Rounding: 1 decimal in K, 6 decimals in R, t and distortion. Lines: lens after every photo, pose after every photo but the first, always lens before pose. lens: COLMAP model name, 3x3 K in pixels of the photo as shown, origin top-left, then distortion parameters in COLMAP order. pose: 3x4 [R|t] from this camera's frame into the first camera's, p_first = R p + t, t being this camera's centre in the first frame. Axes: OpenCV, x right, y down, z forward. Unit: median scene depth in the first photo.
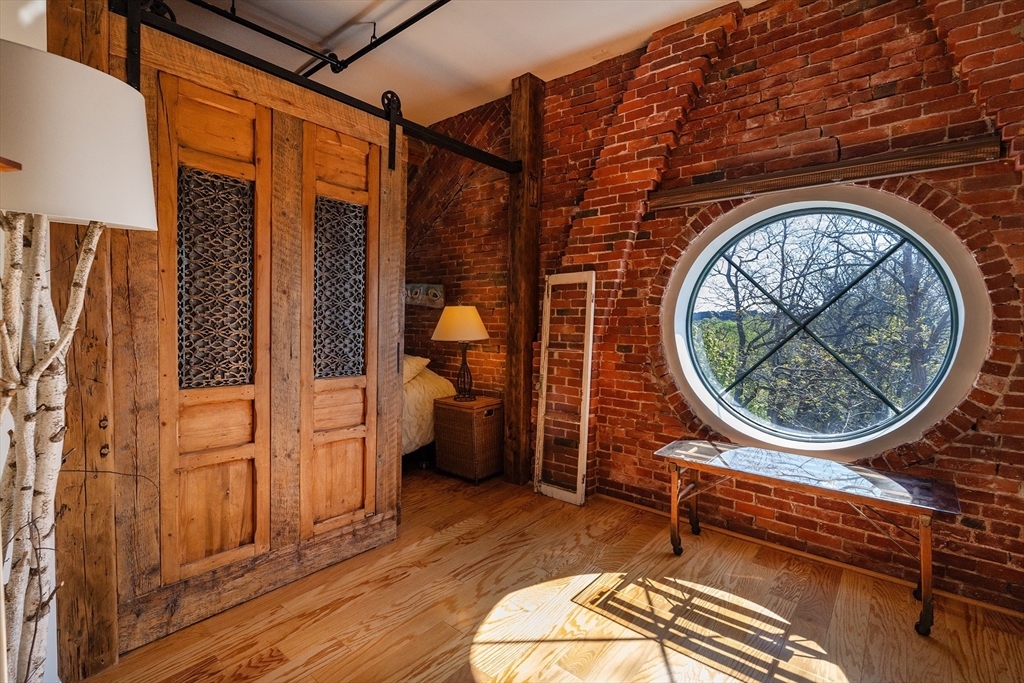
lens RADIAL K [[477.4, 0, 514.1], [0, 477.4, 339.7], [0, 0, 1]] dist [-0.008700, 0.002292]
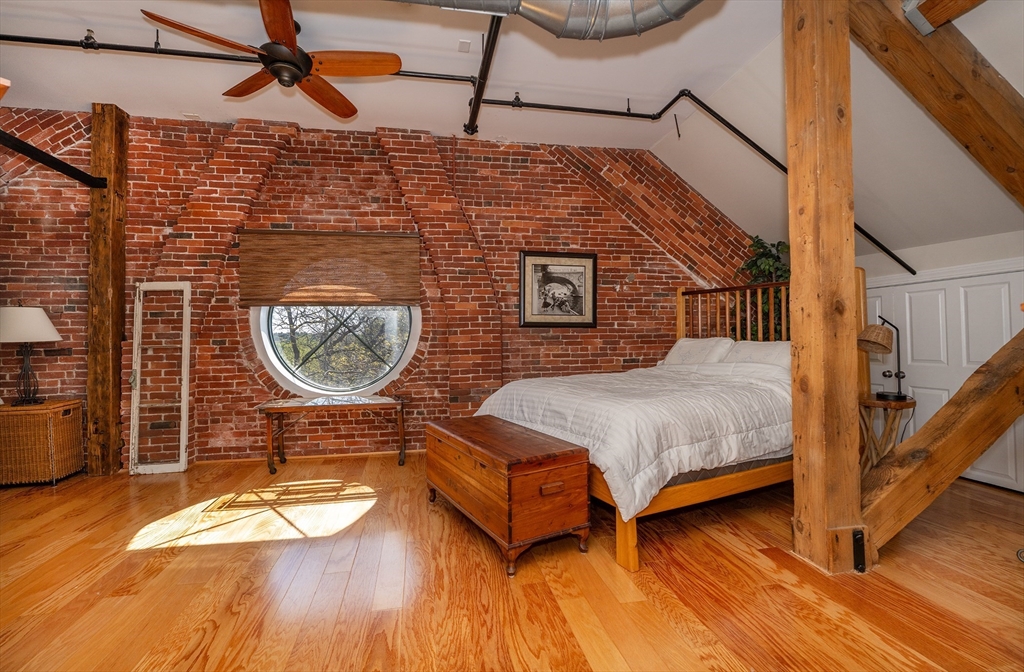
lens RADIAL K [[454.2, 0, 507.2], [0, 454.2, 330.5], [0, 0, 1]] dist [-0.011177, 0.000375]
pose [[0.629443, -0.008879, 0.776996, -0.284227], [0.059070, 0.997588, -0.036453, 0.095049], [-0.774798, 0.068843, 0.628449, -0.476098]]
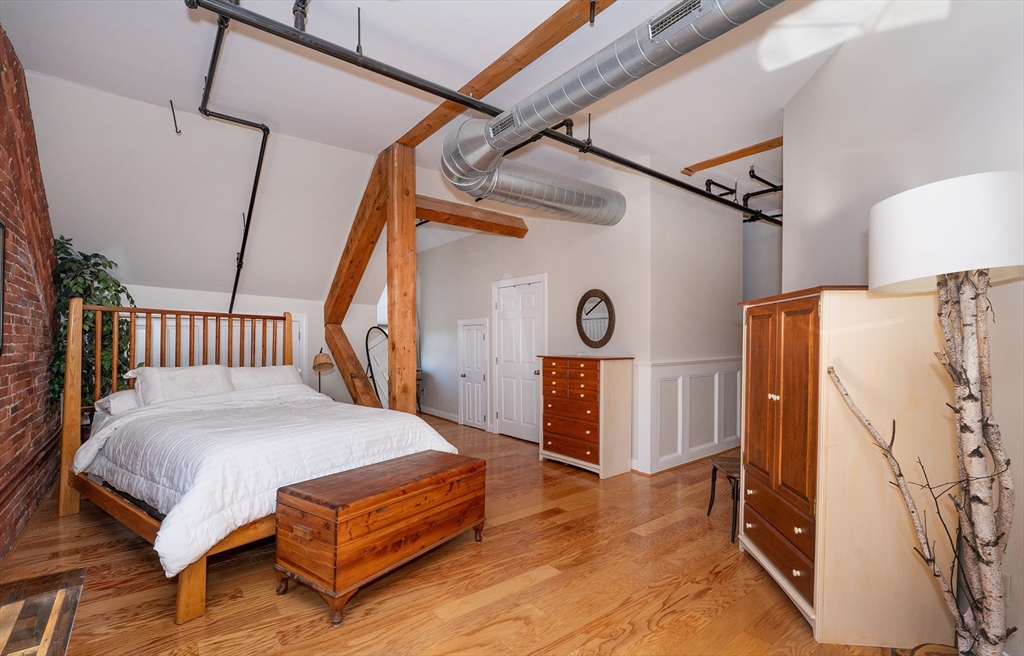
lens RADIAL K [[459.6, 0, 518.2], [0, 459.6, 338.3], [0, 0, 1]] dist [-0.004117, 0.000229]
pose [[-0.980888, -0.017306, 0.193803, 0.033085], [-0.008591, 0.998917, 0.045718, -0.052072], [-0.194385, 0.043180, -0.979975, 1.106610]]
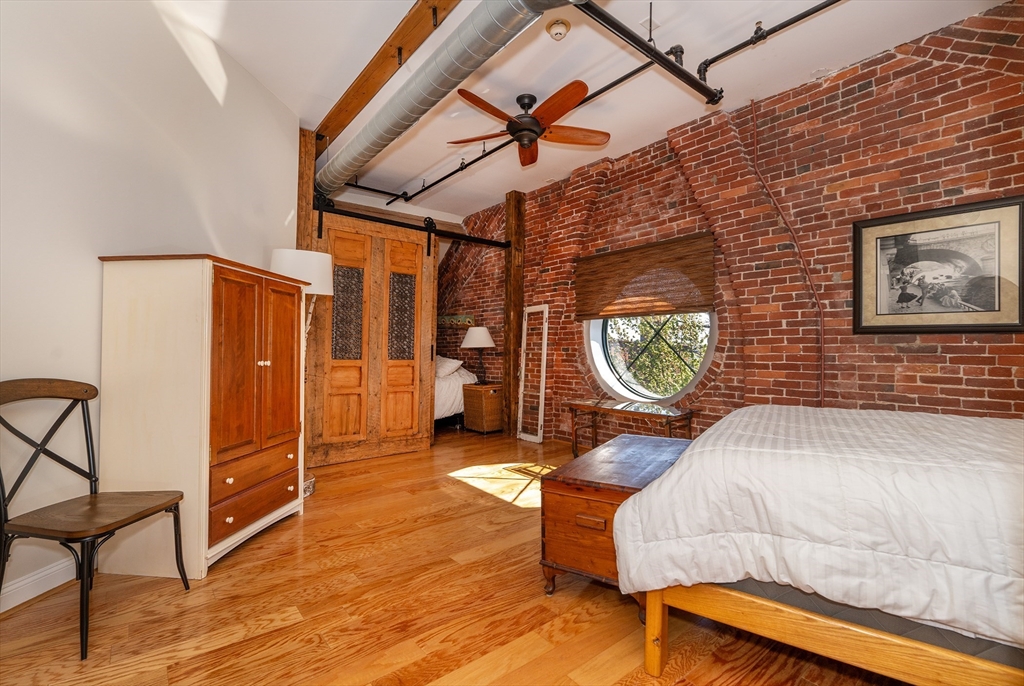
lens RADIAL K [[458.8, 0, 510.4], [0, 458.8, 339.7], [0, 0, 1]] dist [-0.009513, 0.001421]
pose [[0.981734, -0.013420, -0.189786, 0.423218], [-0.000308, 0.997396, -0.072122, 0.122337], [0.190259, 0.070863, 0.979173, -0.752694]]
